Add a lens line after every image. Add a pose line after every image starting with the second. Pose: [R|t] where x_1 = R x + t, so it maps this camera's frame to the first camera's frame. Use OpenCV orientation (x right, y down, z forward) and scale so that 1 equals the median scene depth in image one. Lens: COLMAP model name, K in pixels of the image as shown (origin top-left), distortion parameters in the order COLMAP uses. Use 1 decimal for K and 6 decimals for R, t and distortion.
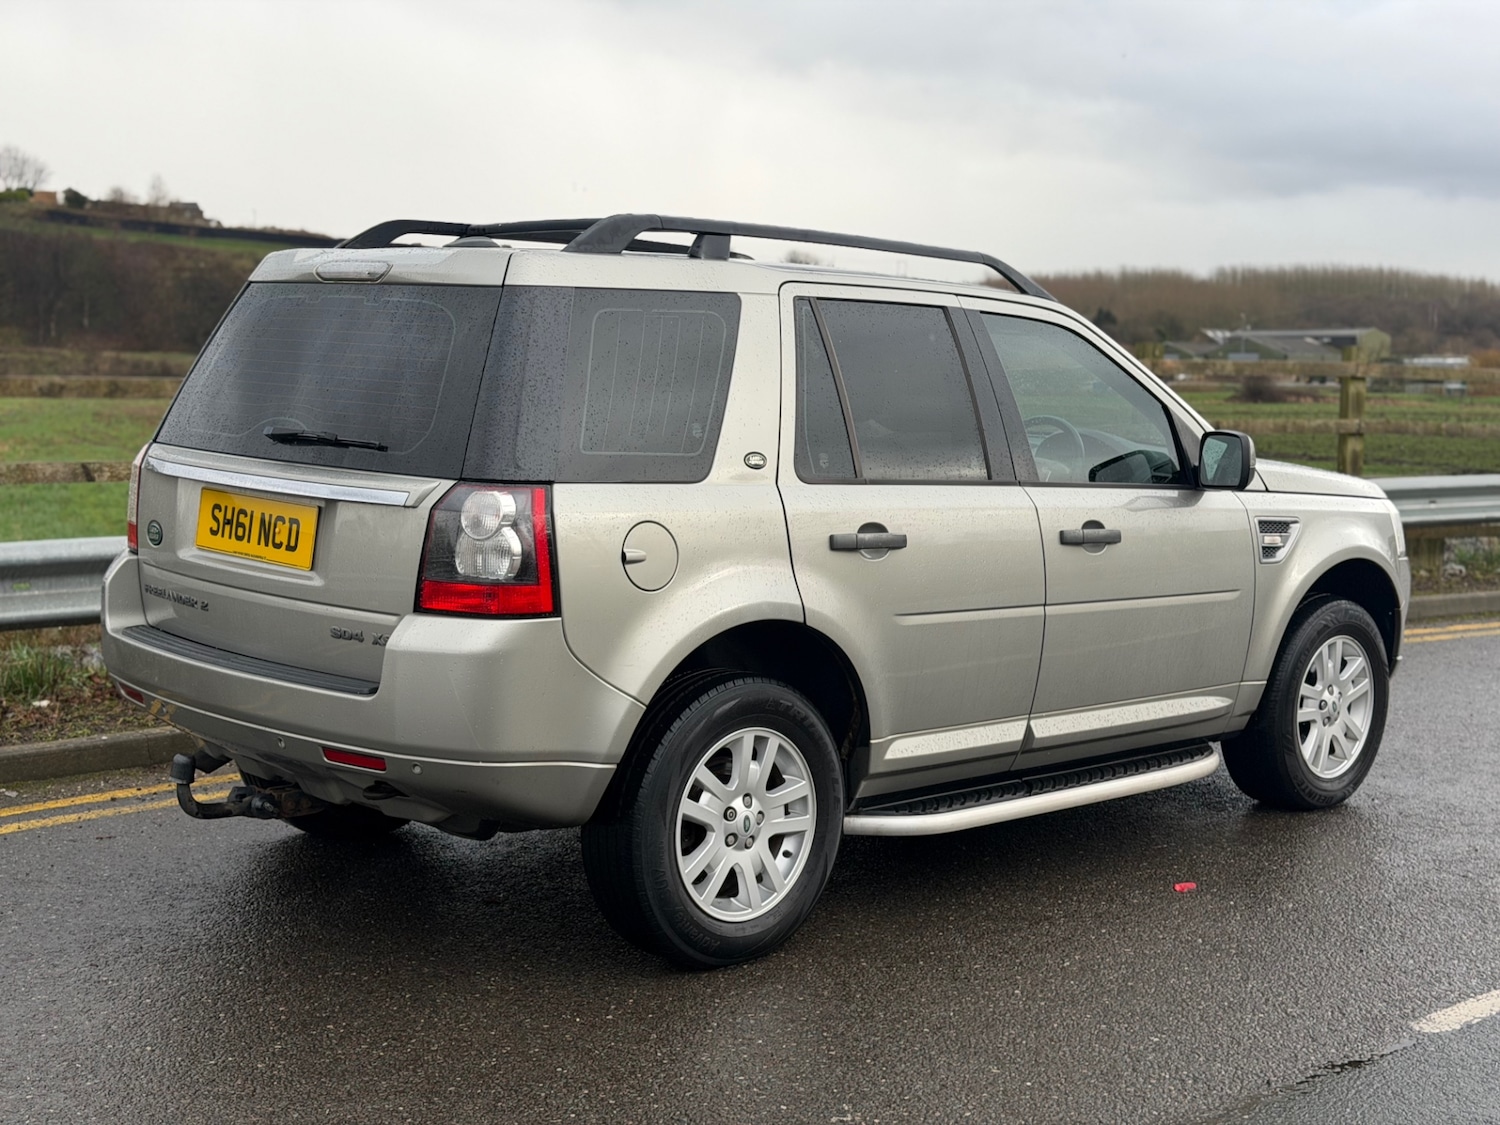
lens RADIAL K [[2075.3, 0, 741.8], [0, 2075.3, 541.6], [0, 0, 1]] dist [0.143198, -0.111234]
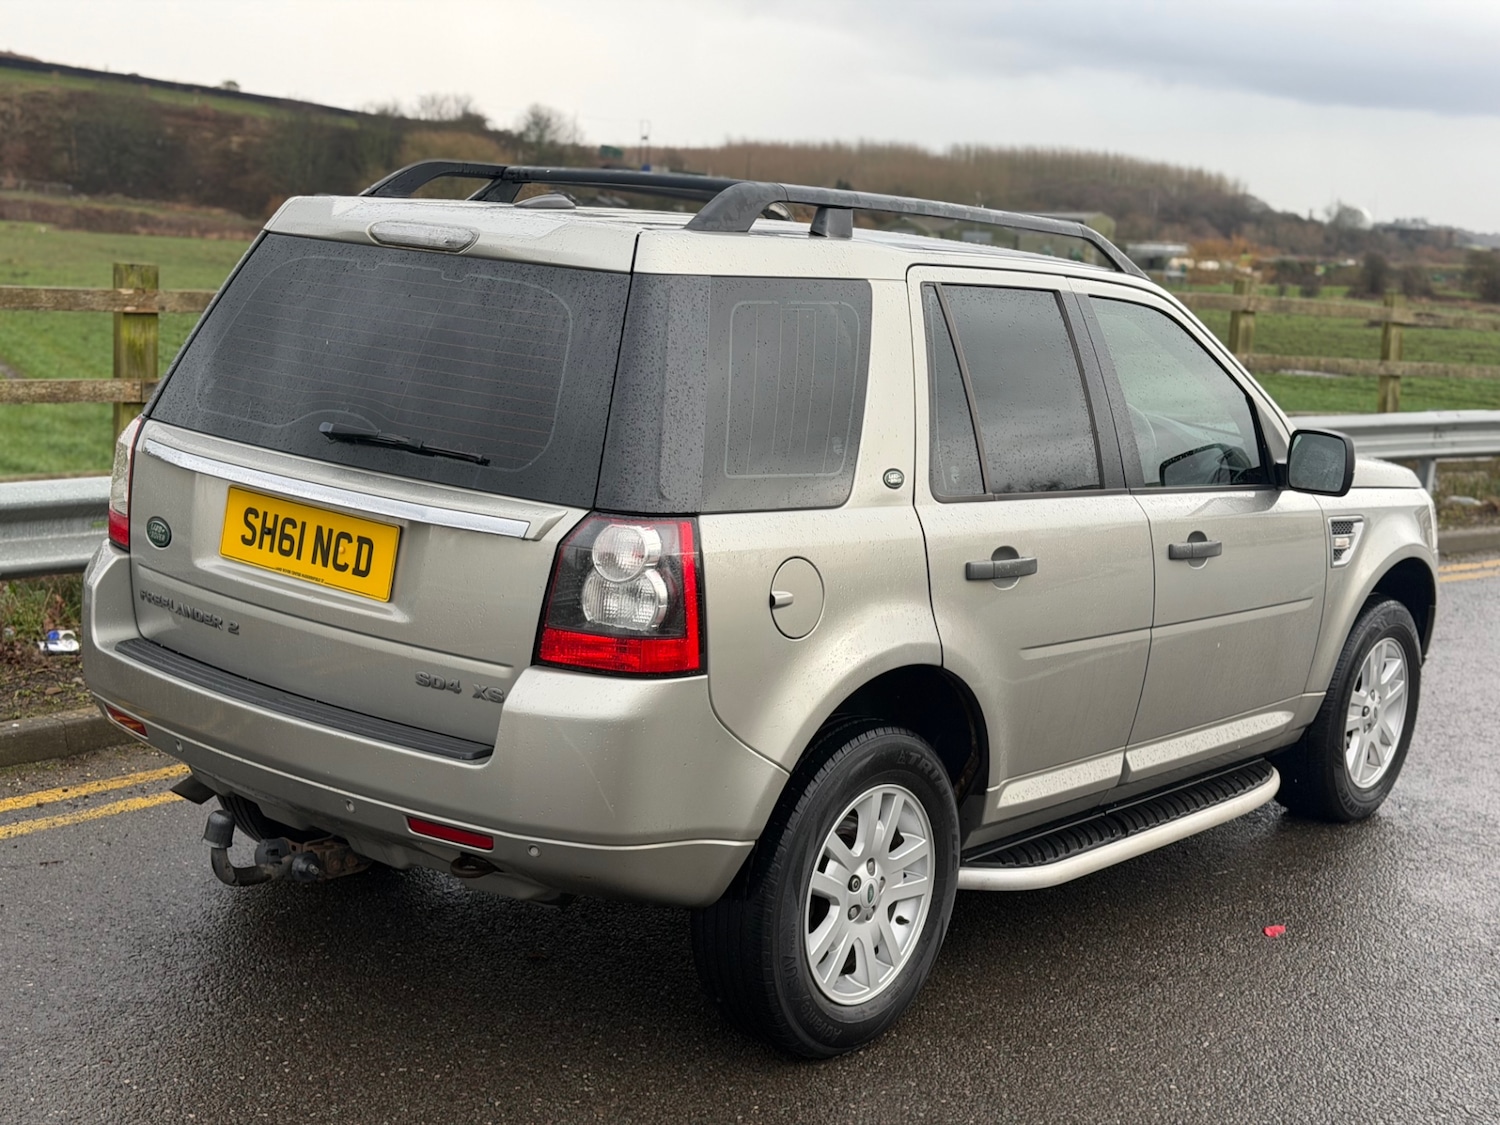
lens RADIAL K [[2075.3, 0, 741.8], [0, 2075.3, 541.6], [0, 0, 1]] dist [0.143198, -0.111234]
pose [[0.991073, 0.024611, 0.131029, -0.164782], [-0.033244, 0.997389, 0.064111, -0.064578], [-0.129109, -0.067895, 0.989303, 0.143796]]
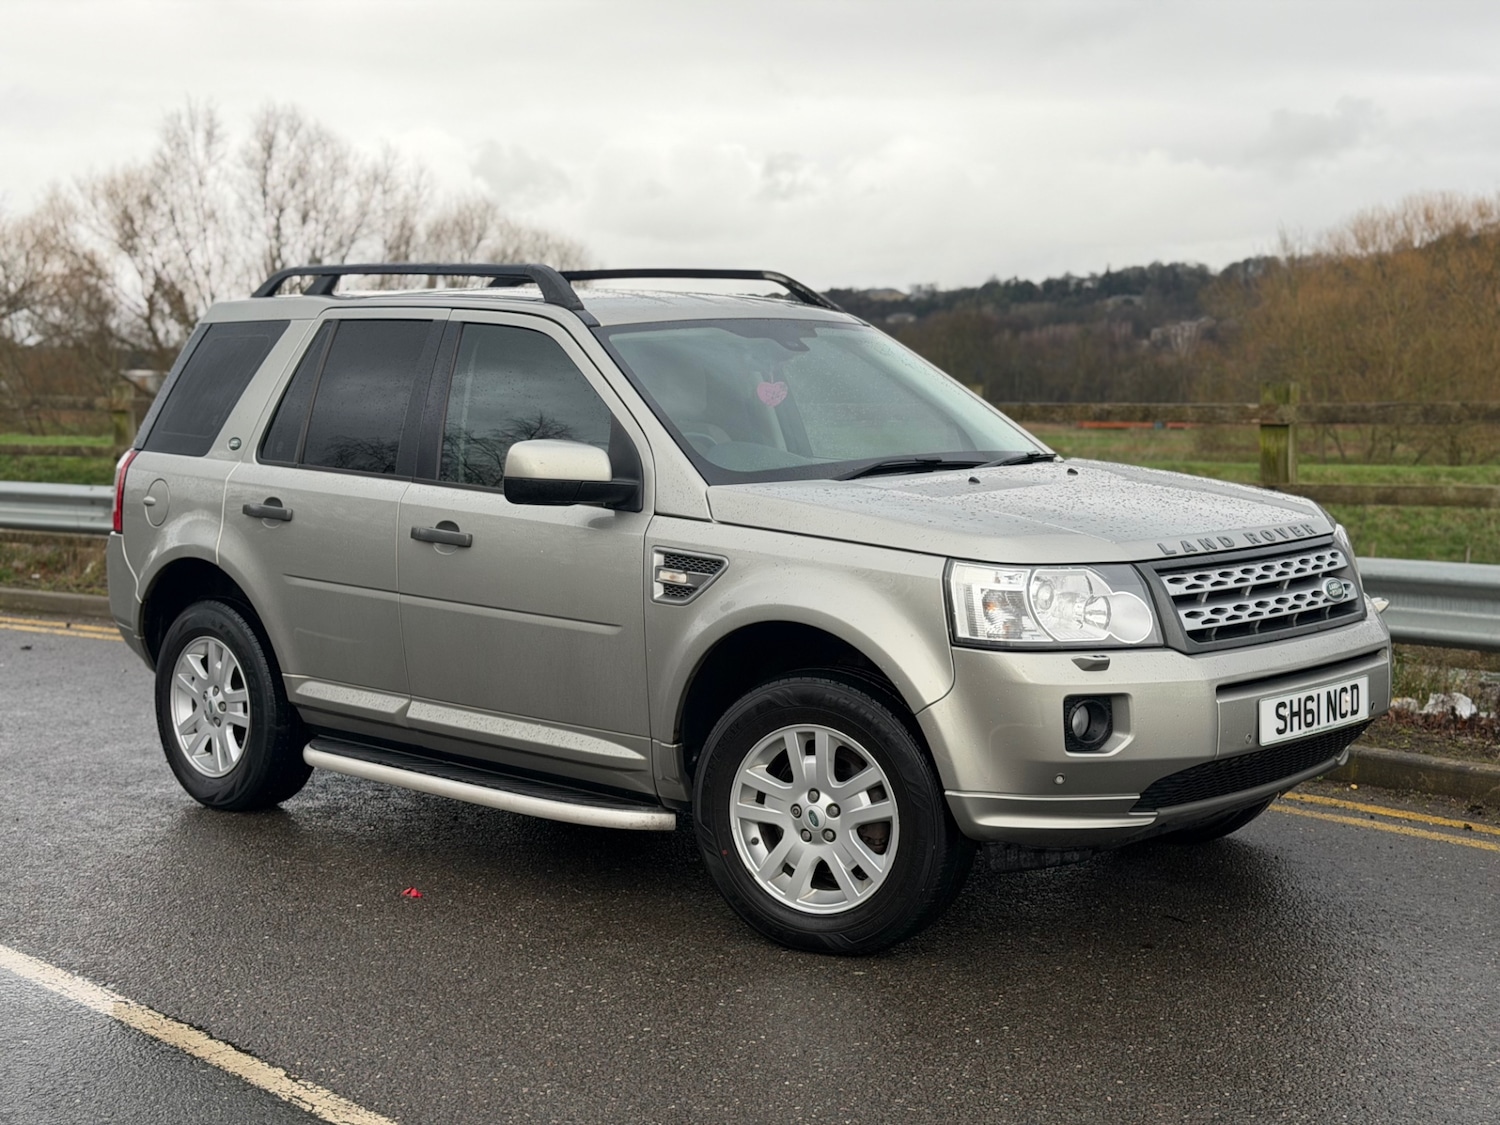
lens RADIAL K [[2101.7, 0, 728.9], [0, 2101.7, 544.5], [0, 0, 1]] dist [0.179500, -0.349399]
pose [[0.033096, 0.058568, -0.997735, 1.363194], [-0.089145, 0.994476, 0.055419, -0.077293], [0.995469, 0.087109, 0.038134, 1.237573]]
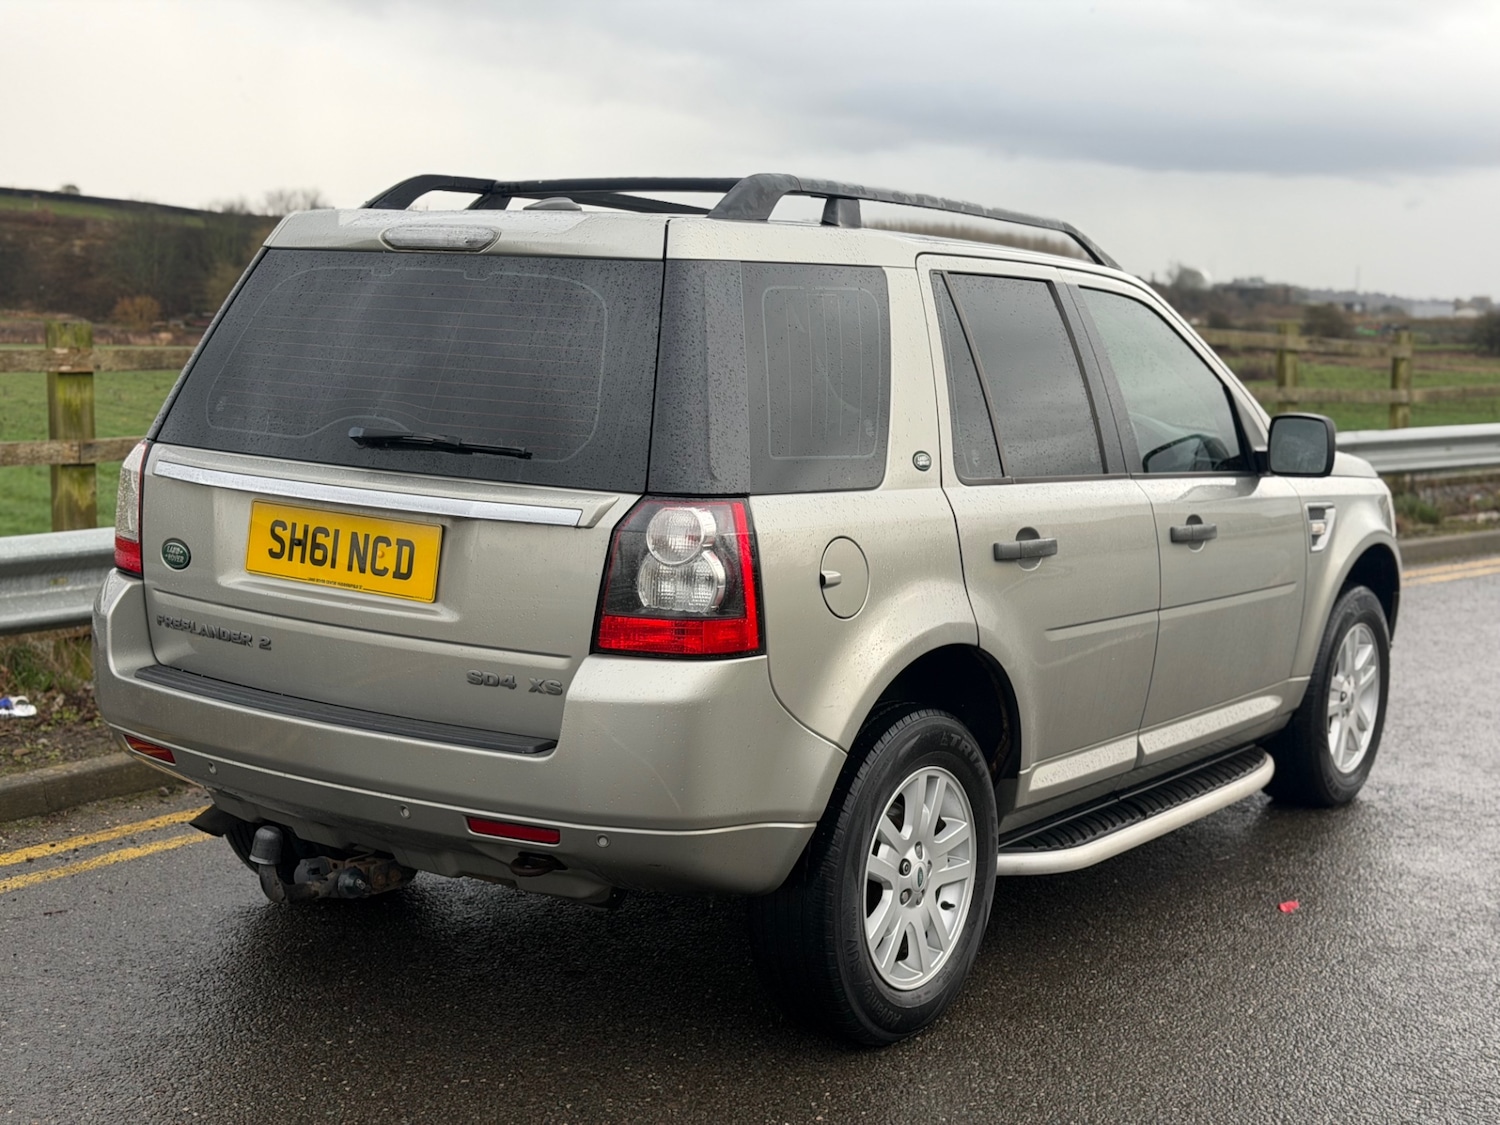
lens RADIAL K [[2075.2, 0, 750.0], [0, 2075.2, 562.5], [0, 0, 1]] dist [0.142072, -0.101786]
pose [[0.980249, -0.021435, 0.196602, -0.229912], [0.014846, 0.999280, 0.034926, -0.027310], [-0.197209, -0.031317, 0.979861, 0.154712]]
